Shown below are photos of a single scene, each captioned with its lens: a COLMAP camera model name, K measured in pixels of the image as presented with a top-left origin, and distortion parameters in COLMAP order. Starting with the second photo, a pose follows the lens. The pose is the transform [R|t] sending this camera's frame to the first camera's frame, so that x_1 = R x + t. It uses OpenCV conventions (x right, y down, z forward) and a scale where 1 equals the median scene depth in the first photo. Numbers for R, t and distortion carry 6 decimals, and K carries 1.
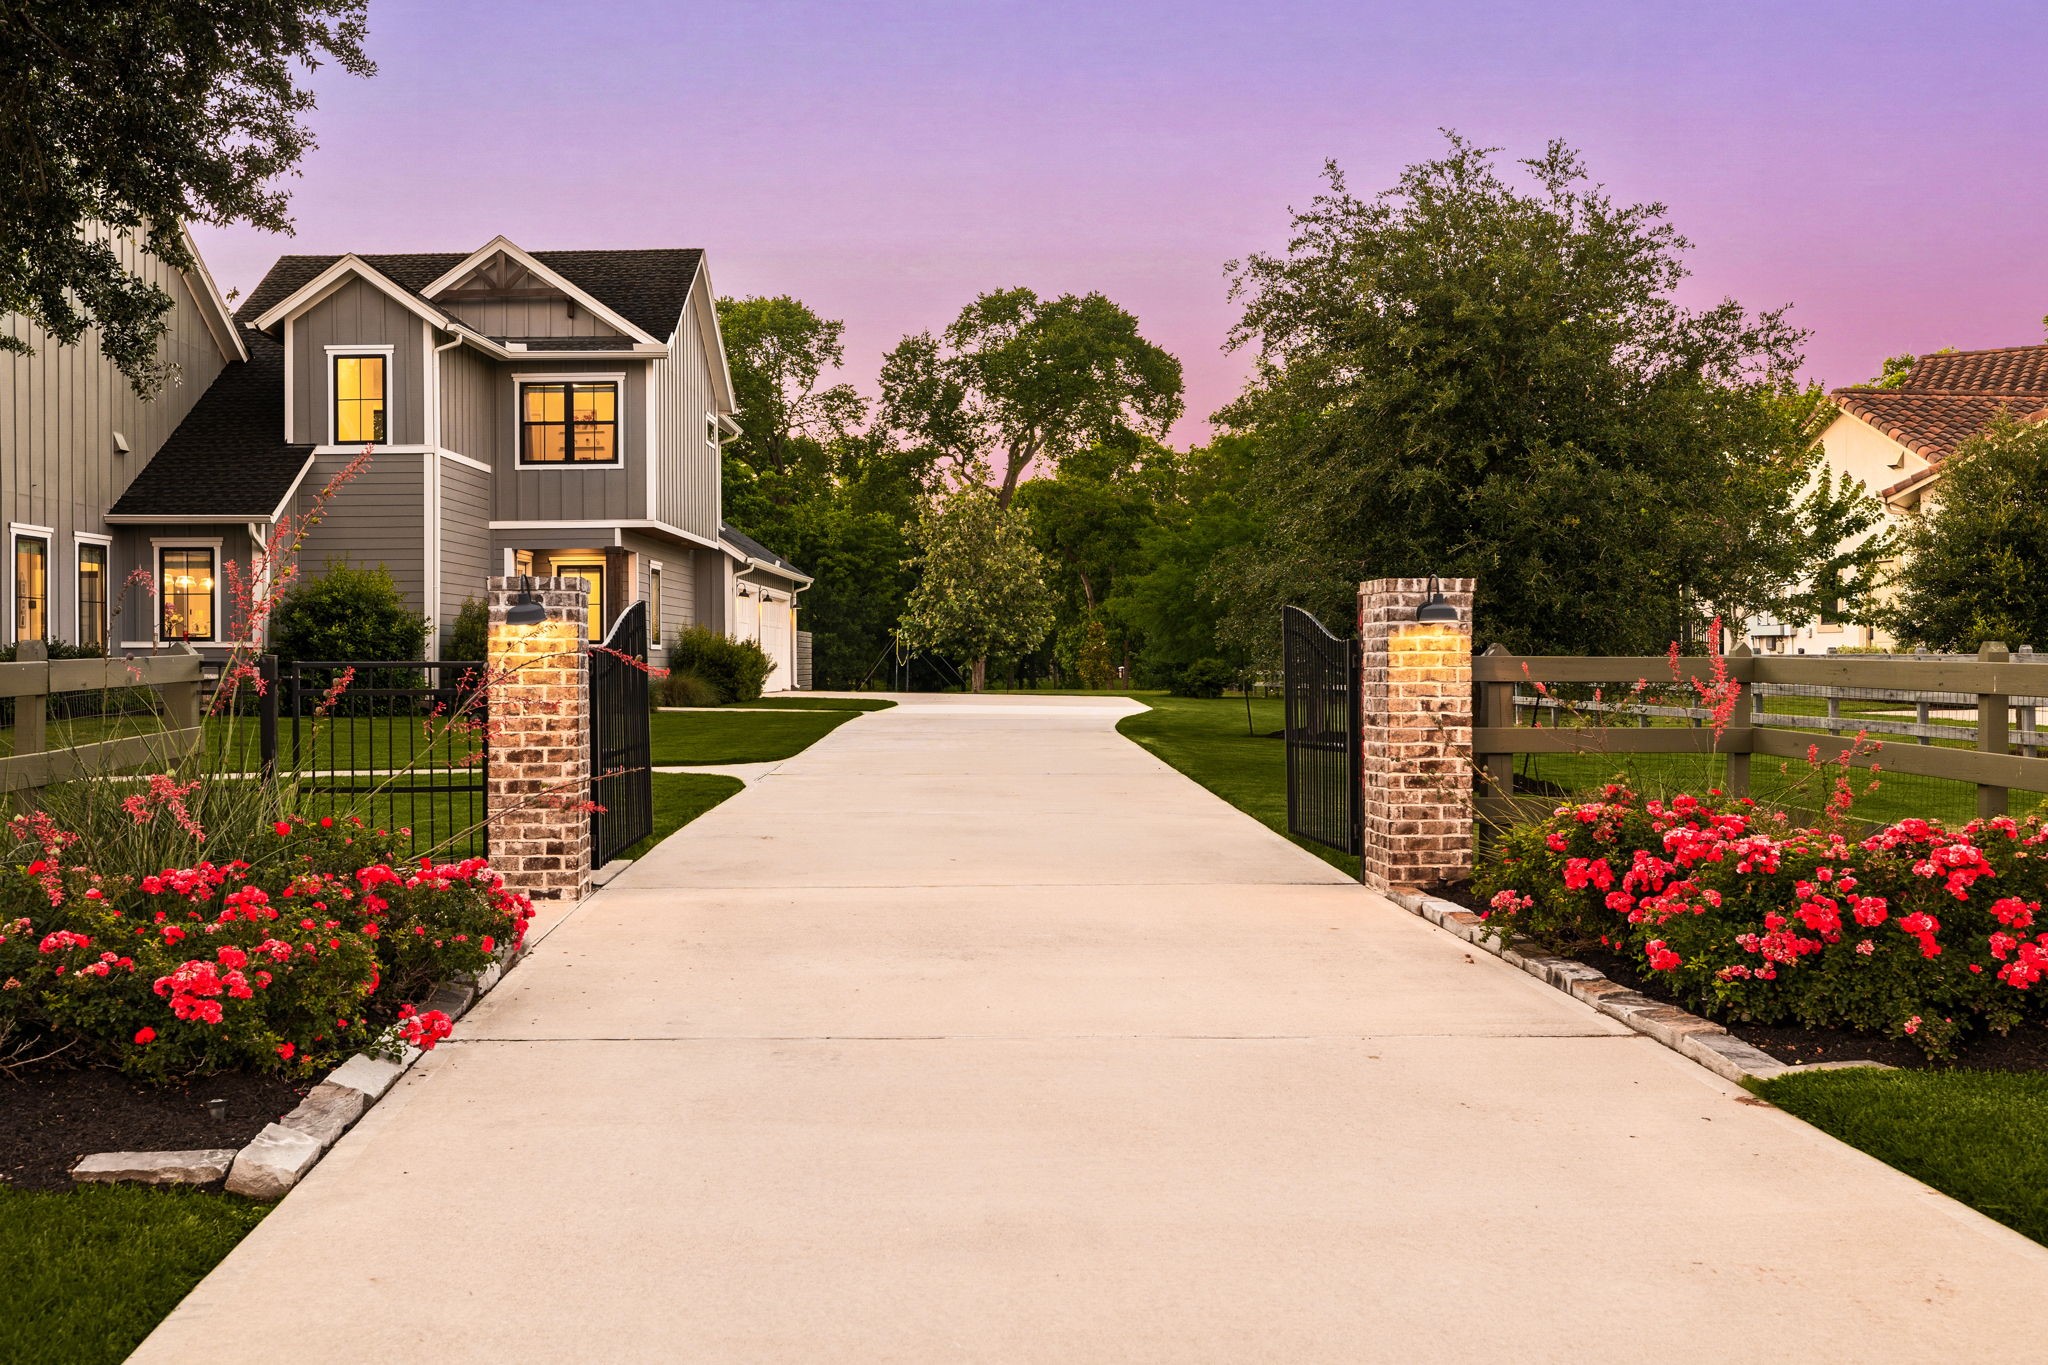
lens RADIAL K [[2079.4, 0, 1010.7], [0, 2079.4, 689.0], [0, 0, 1]] dist [0.009187, 0.000000]
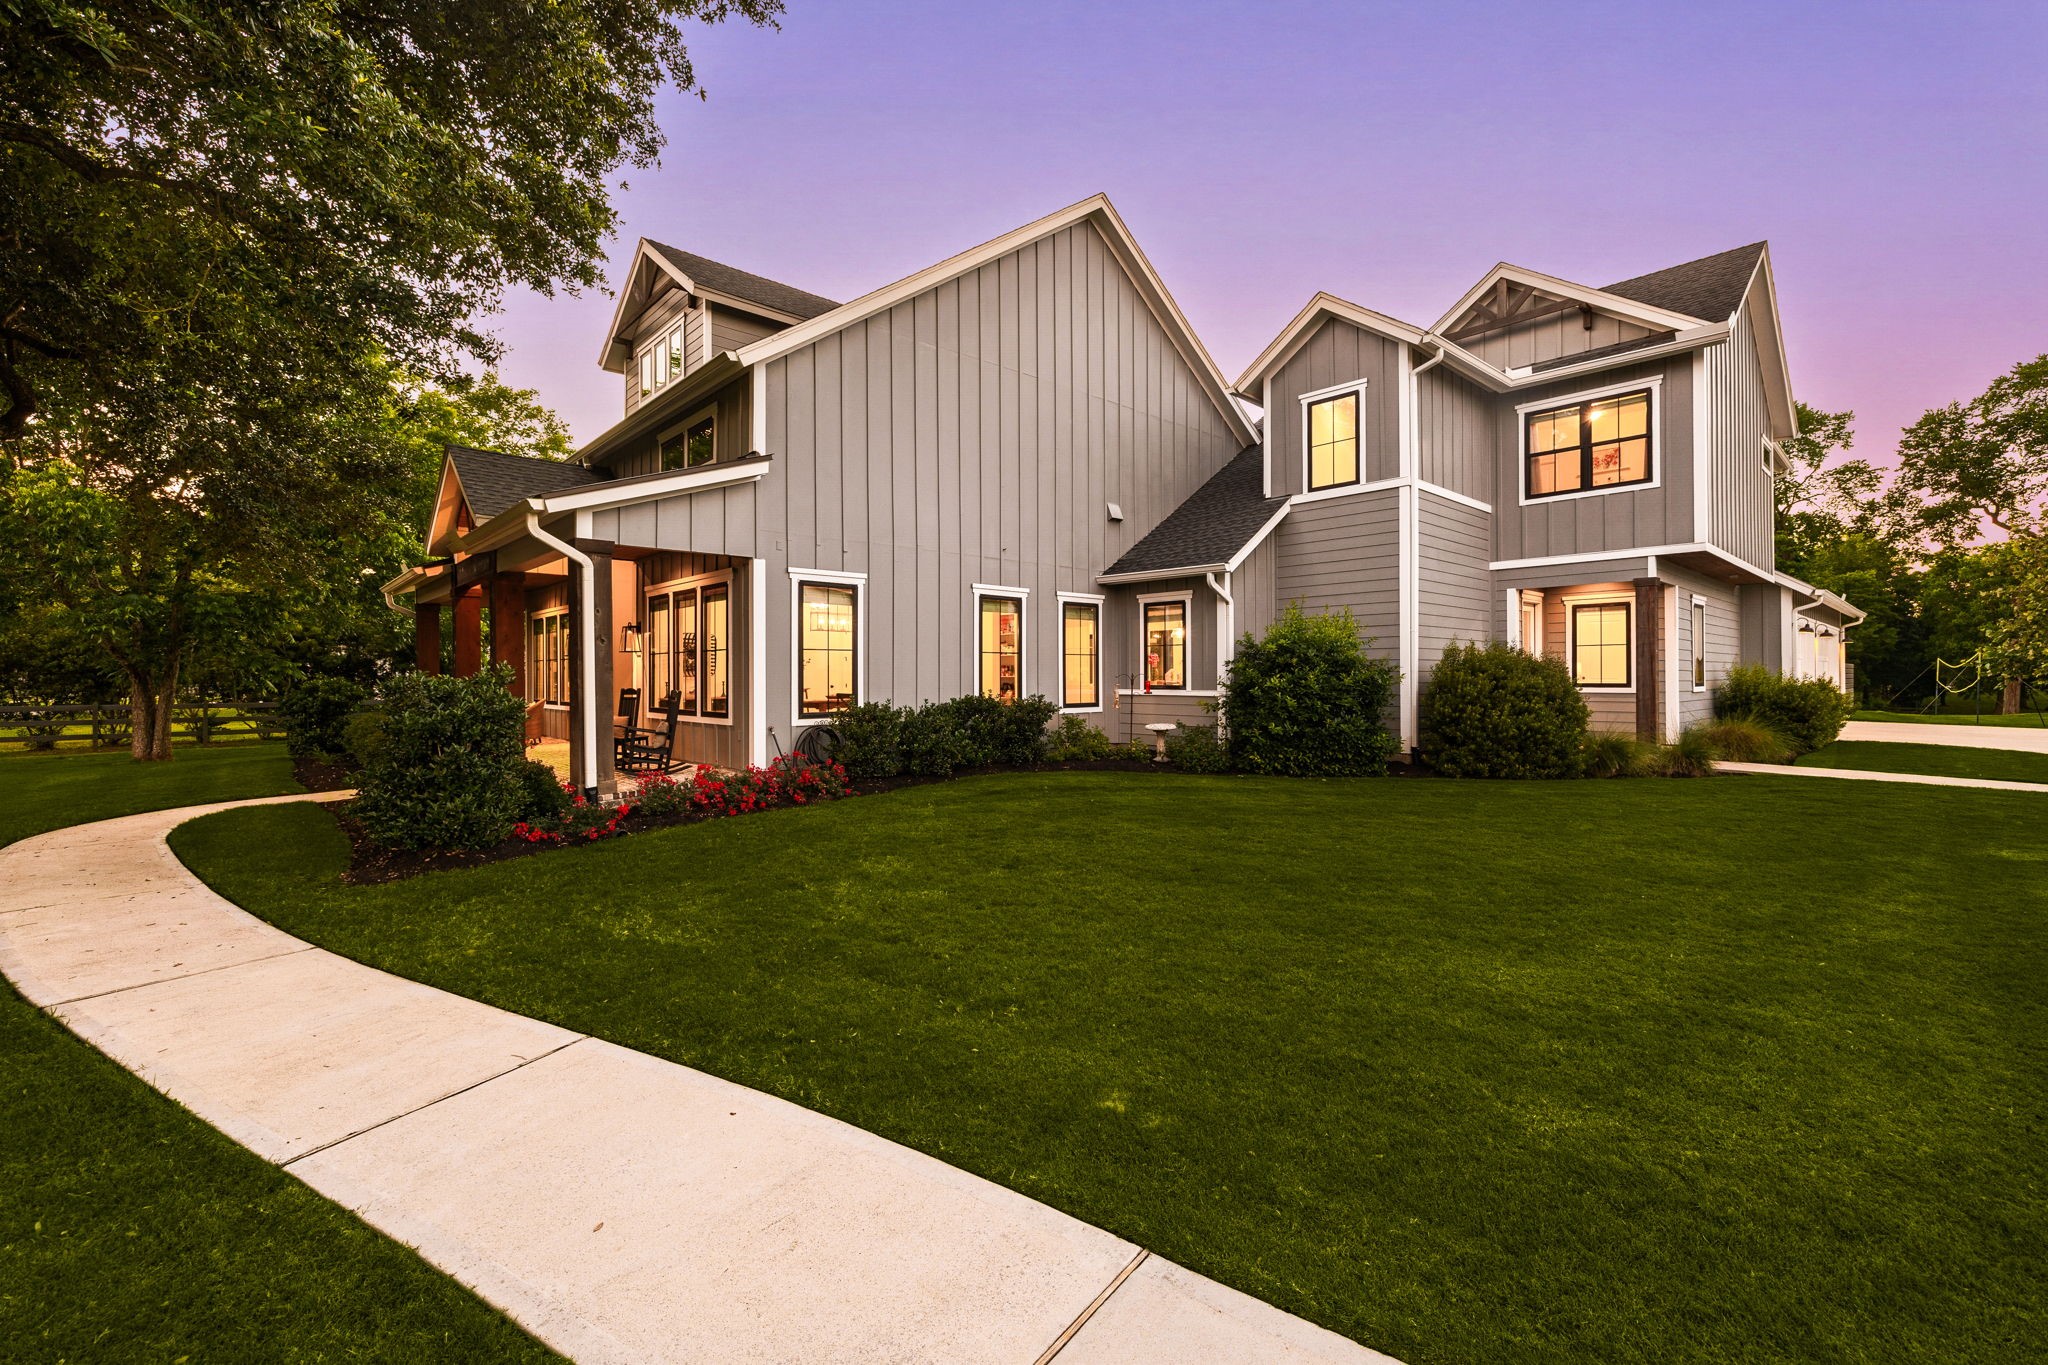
lens RADIAL K [[849.4, 0, 1019.1], [0, 849.4, 669.6], [0, 0, 1]] dist [0.003277, -0.000342]
pose [[0.693061, -0.005064, -0.720861, -0.116877], [-0.006539, 0.999890, -0.013311, -0.023714], [0.720849, 0.013939, 0.692952, 0.567210]]
